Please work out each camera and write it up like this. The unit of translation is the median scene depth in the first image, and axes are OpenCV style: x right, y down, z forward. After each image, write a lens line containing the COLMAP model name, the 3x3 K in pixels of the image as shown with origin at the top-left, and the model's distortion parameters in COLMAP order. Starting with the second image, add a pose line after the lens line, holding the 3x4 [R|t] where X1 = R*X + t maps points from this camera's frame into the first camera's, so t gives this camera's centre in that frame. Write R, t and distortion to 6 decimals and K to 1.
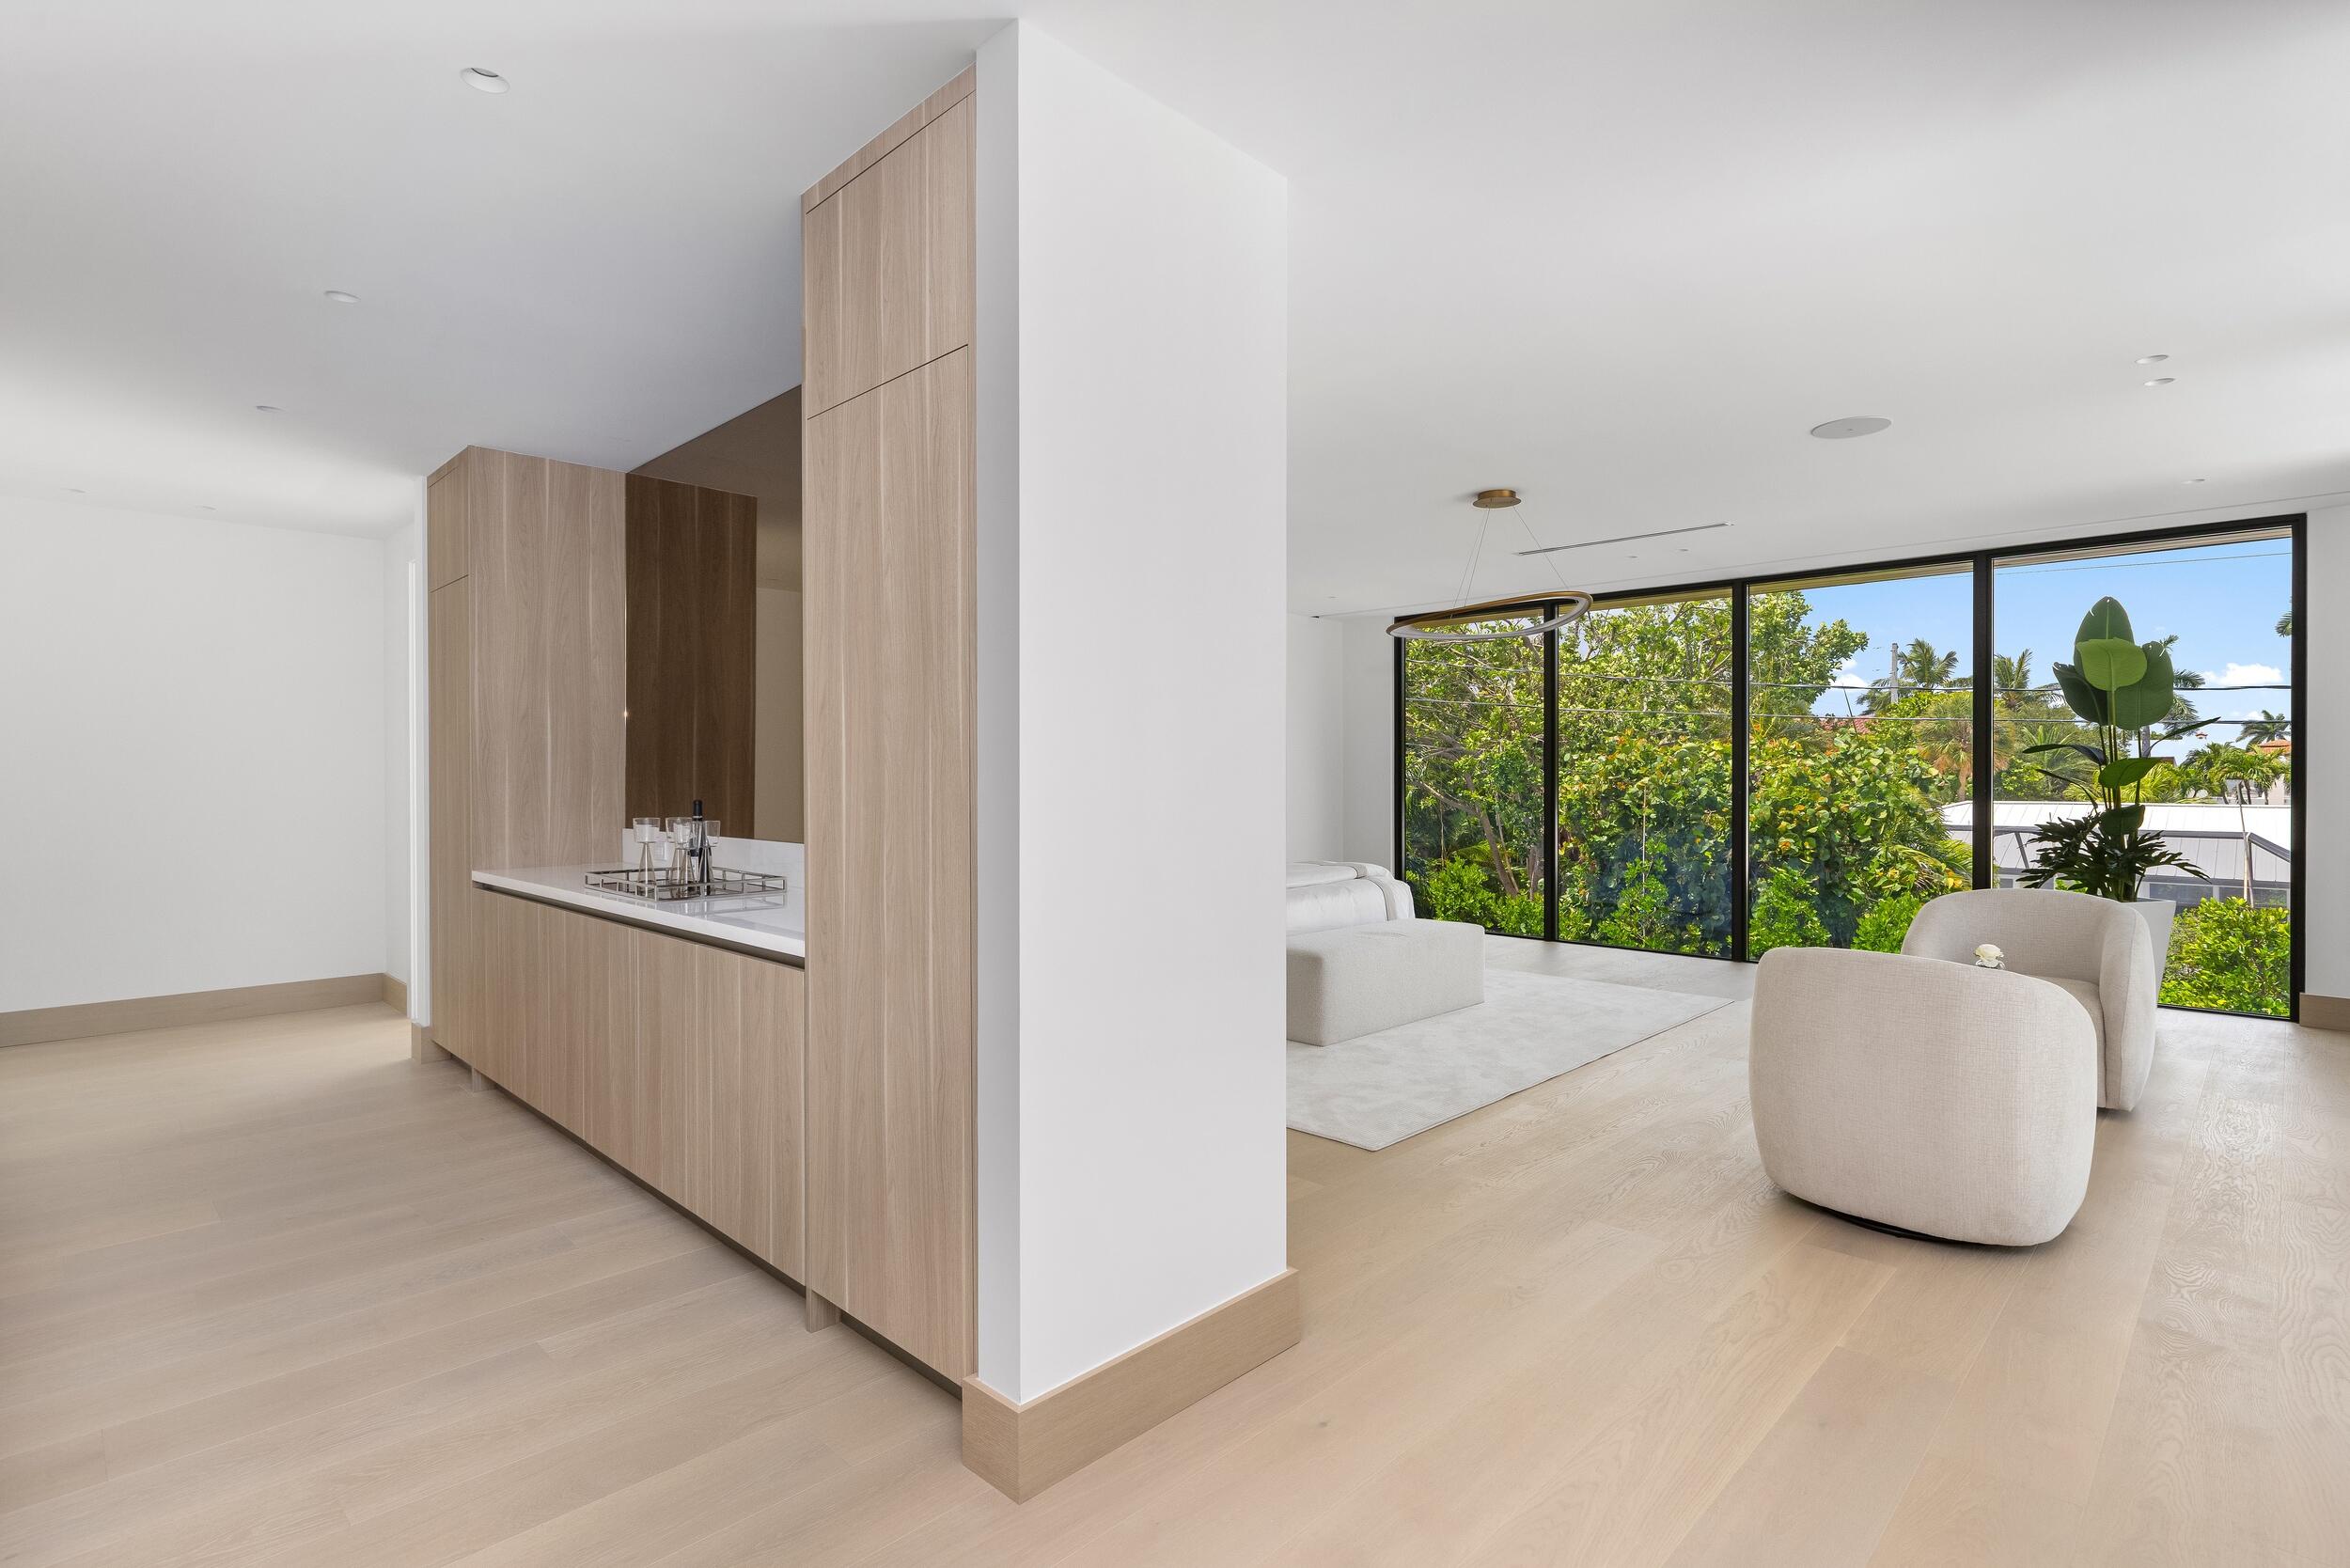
lens RADIAL K [[1158.0, 0, 1160.0], [0, 1158.0, 790.9], [0, 0, 1]] dist [-0.010361, -0.000299]
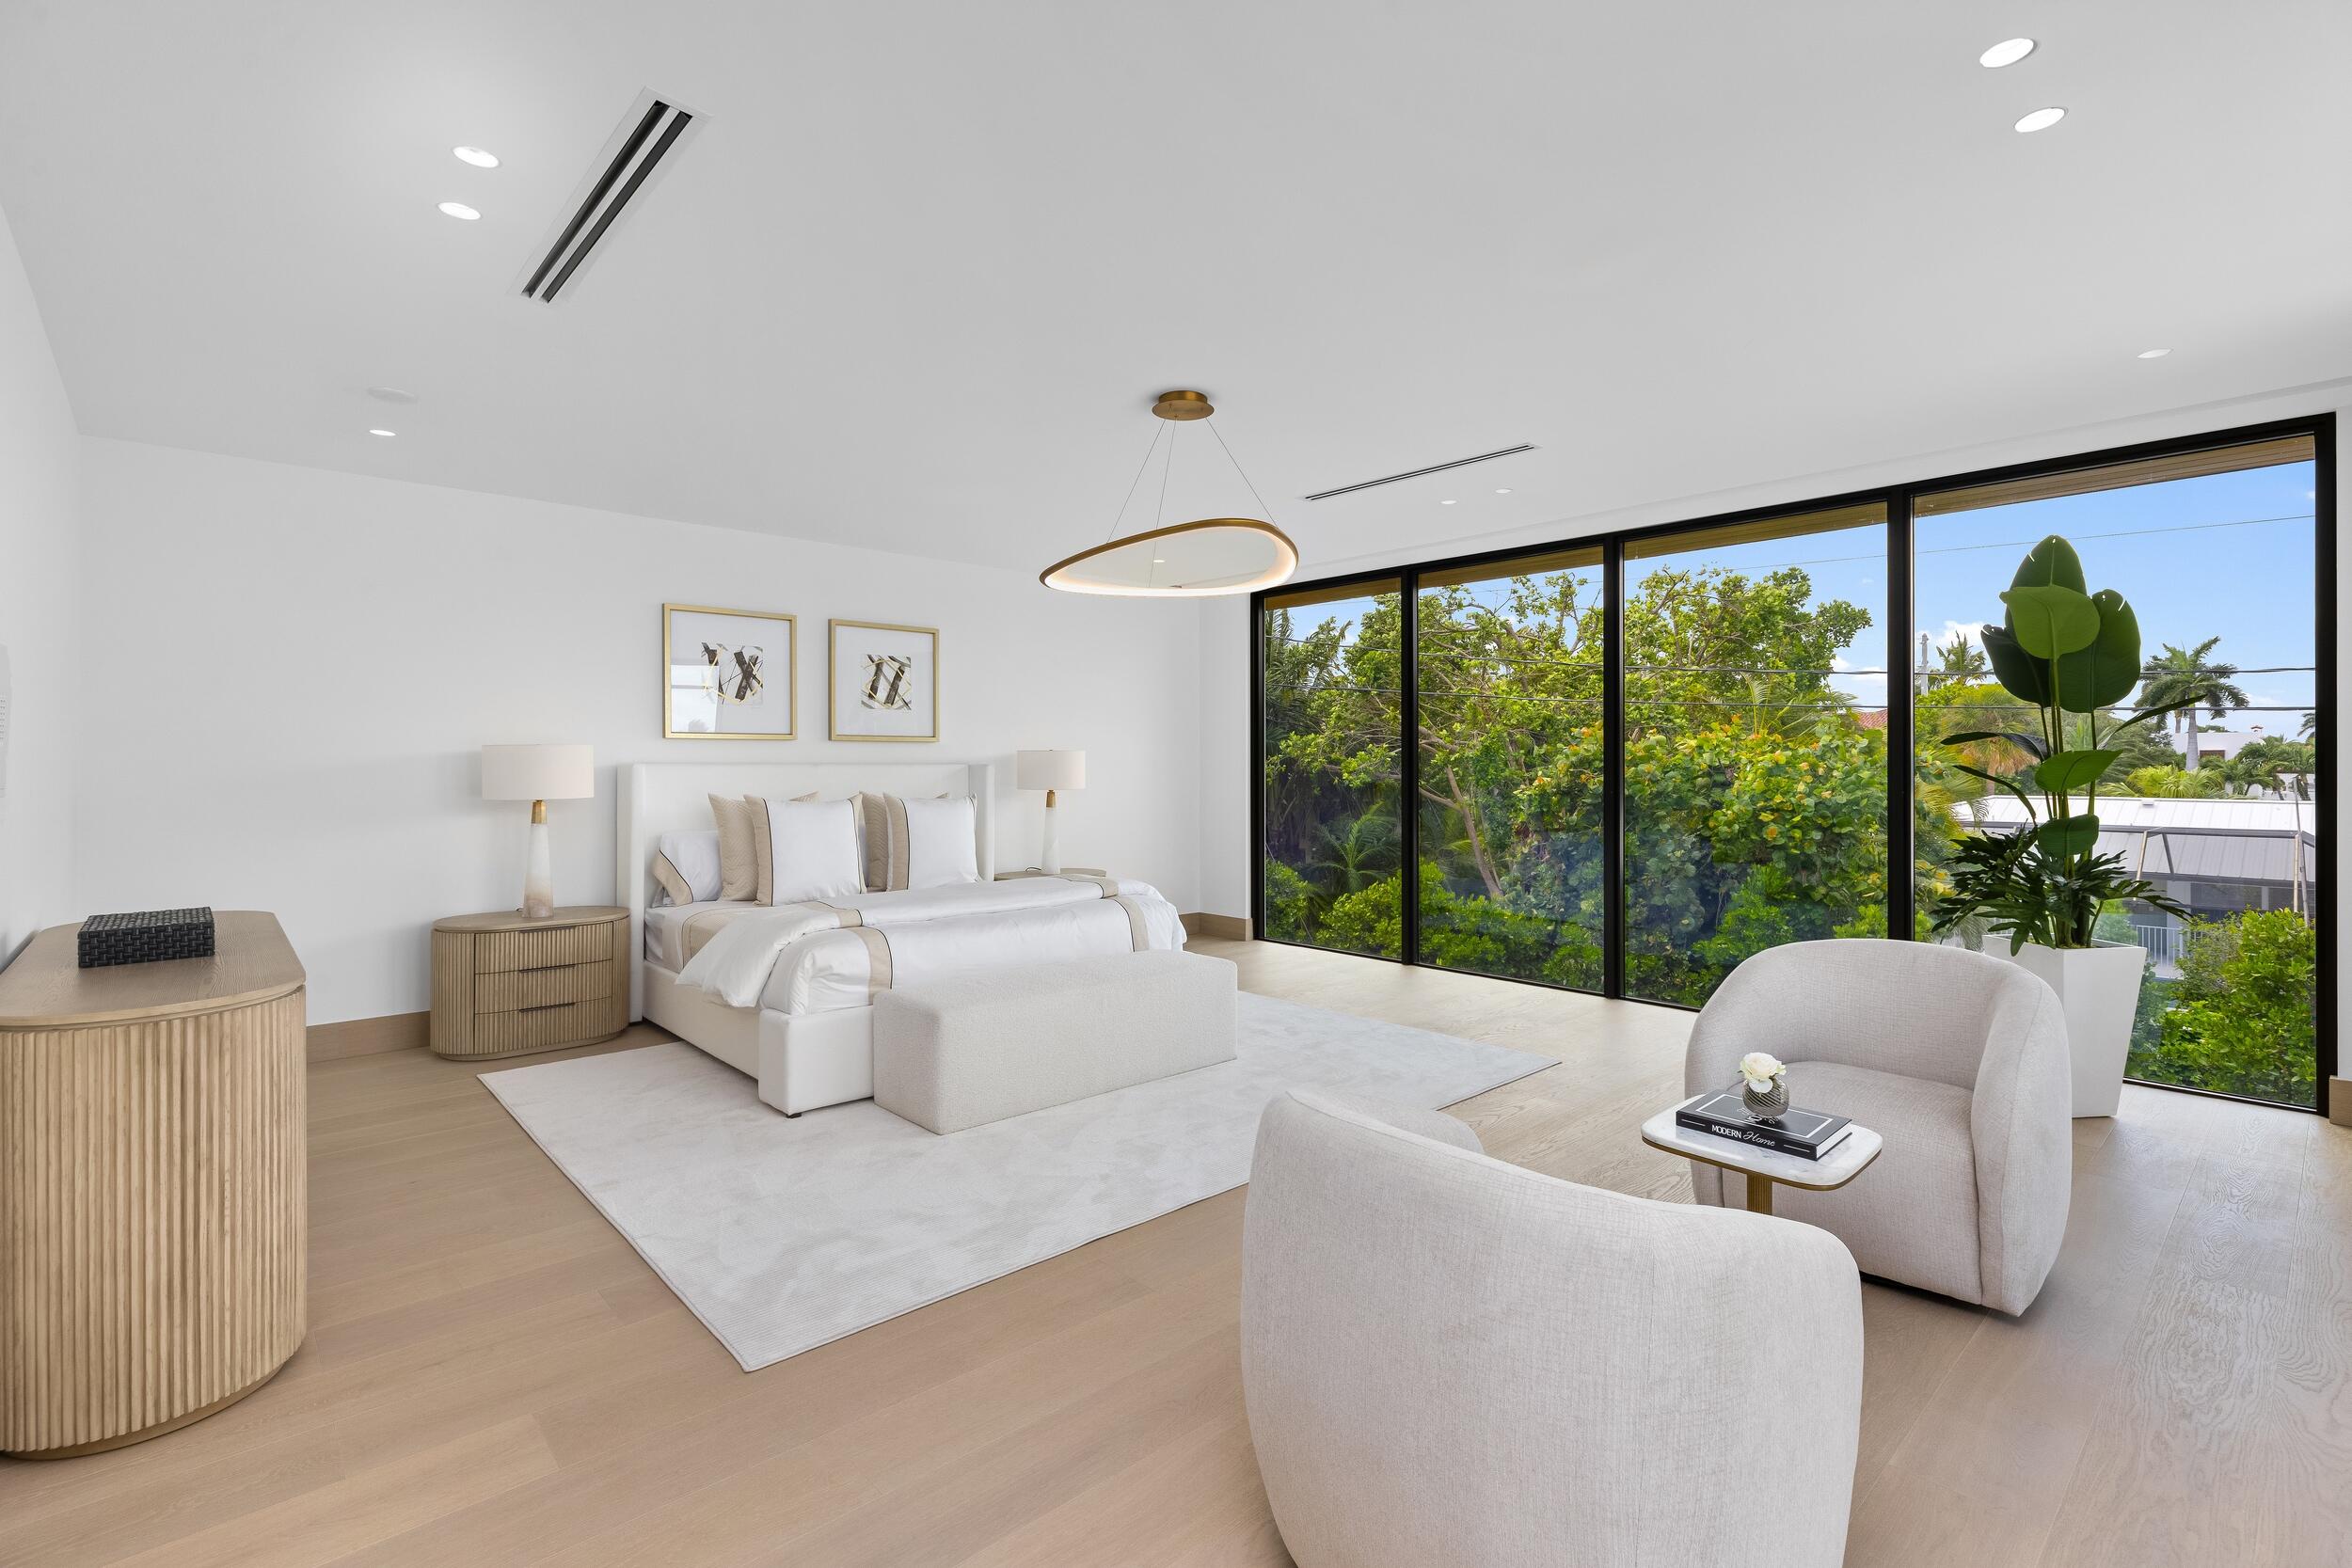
lens RADIAL K [[1086.3, 0, 1177.5], [0, 1086.3, 767.8], [0, 0, 1]] dist [-0.004153, 0.000801]
pose [[0.998786, 0.001867, -0.049233, 0.298648], [-0.002485, 0.999919, -0.012478, -0.007628], [0.049206, 0.012586, 0.998709, 0.276854]]
